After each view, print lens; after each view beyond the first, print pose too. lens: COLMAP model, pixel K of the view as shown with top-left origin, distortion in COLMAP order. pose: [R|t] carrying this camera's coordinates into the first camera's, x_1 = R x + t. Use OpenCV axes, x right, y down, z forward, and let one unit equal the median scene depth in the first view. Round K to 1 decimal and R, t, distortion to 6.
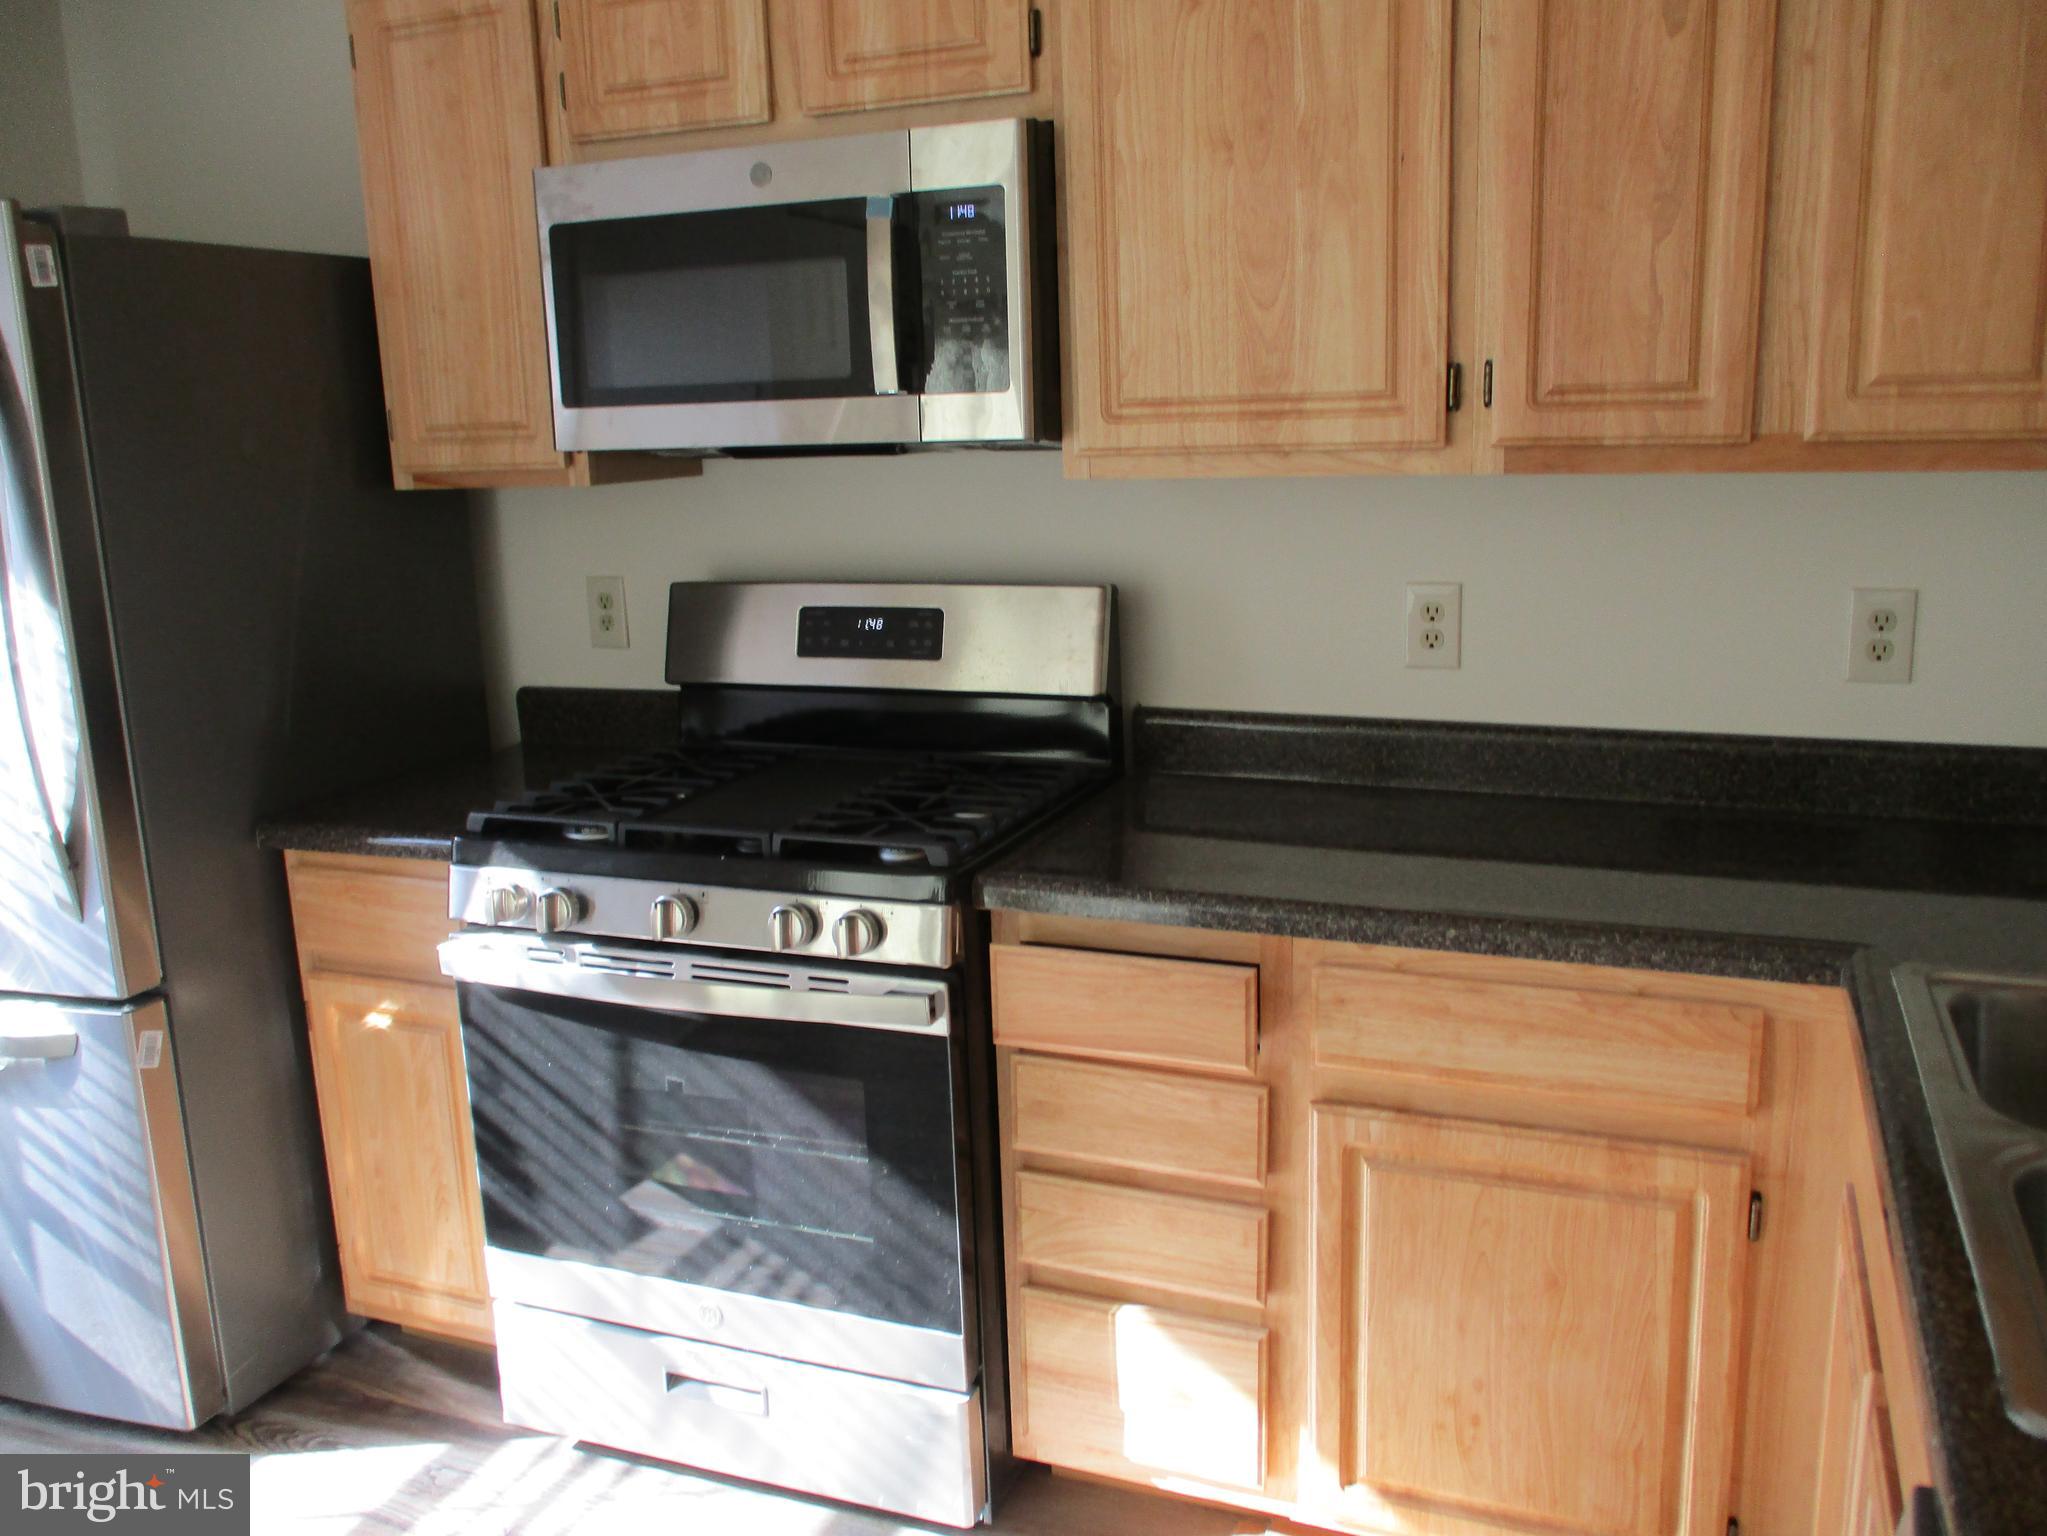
lens RADIAL K [[1697.2, 0, 1028.4], [0, 1697.2, 763.9], [0, 0, 1]] dist [-0.028036, -0.004648]
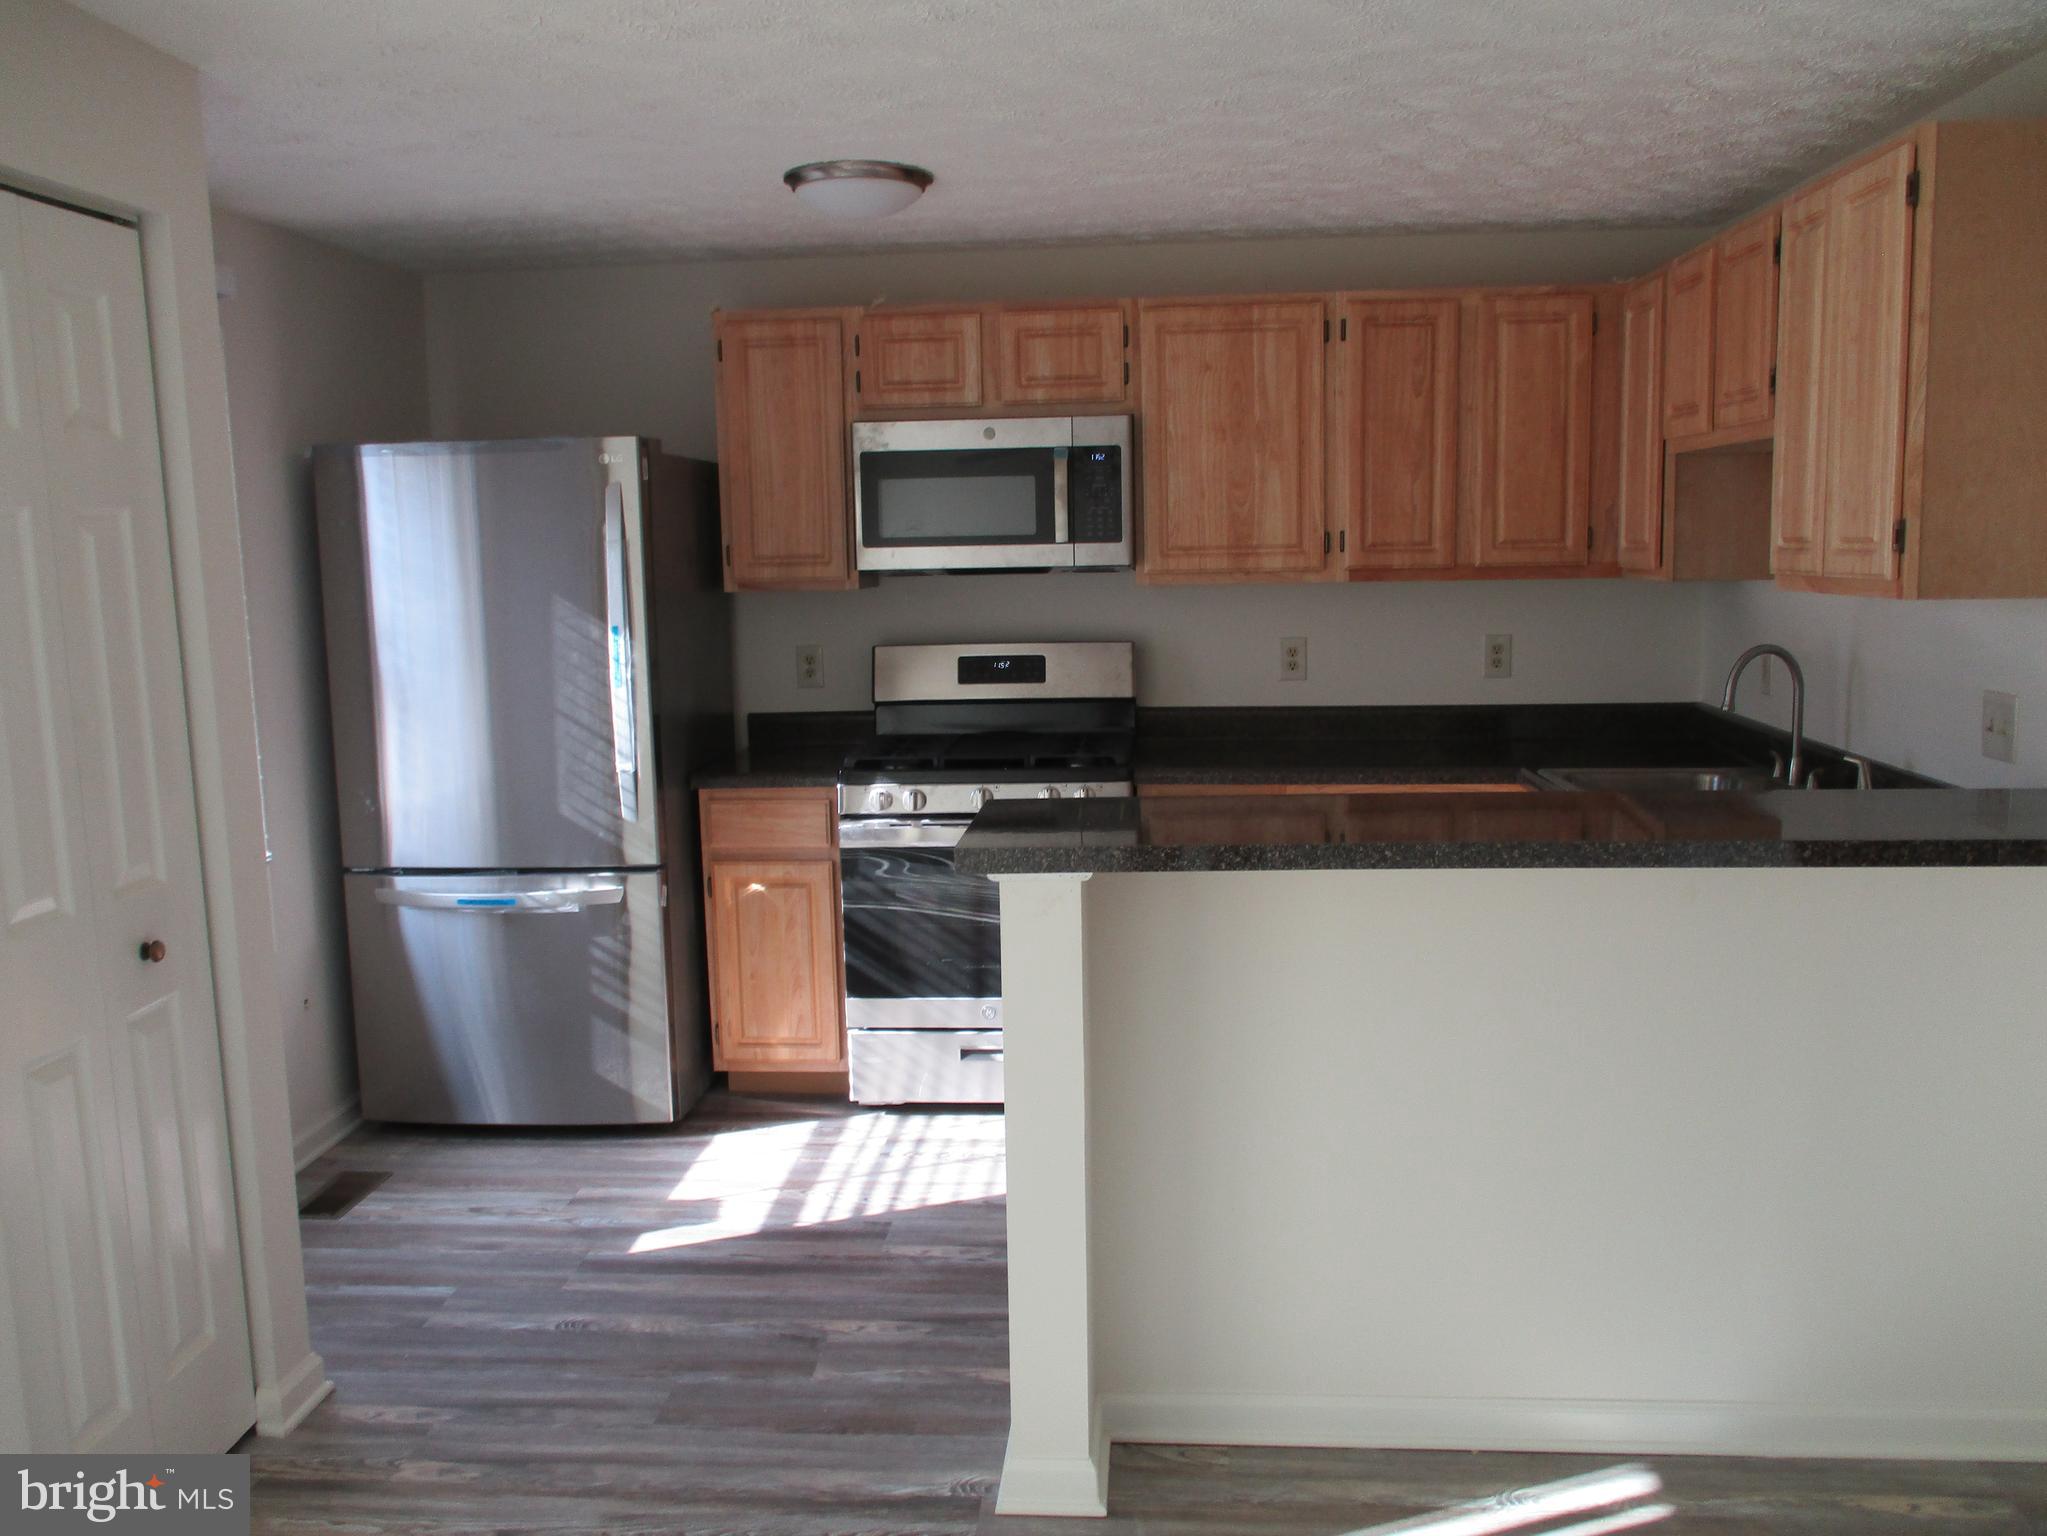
lens RADIAL K [[1697.2, 0, 1023.1], [0, 1697.2, 772.3], [0, 0, 1]] dist [-0.028036, -0.004648]
pose [[0.954572, -0.026986, 0.296756, -0.751878], [0.051648, 0.995801, -0.075579, 0.211784], [-0.293471, 0.087472, 0.951958, -0.918265]]
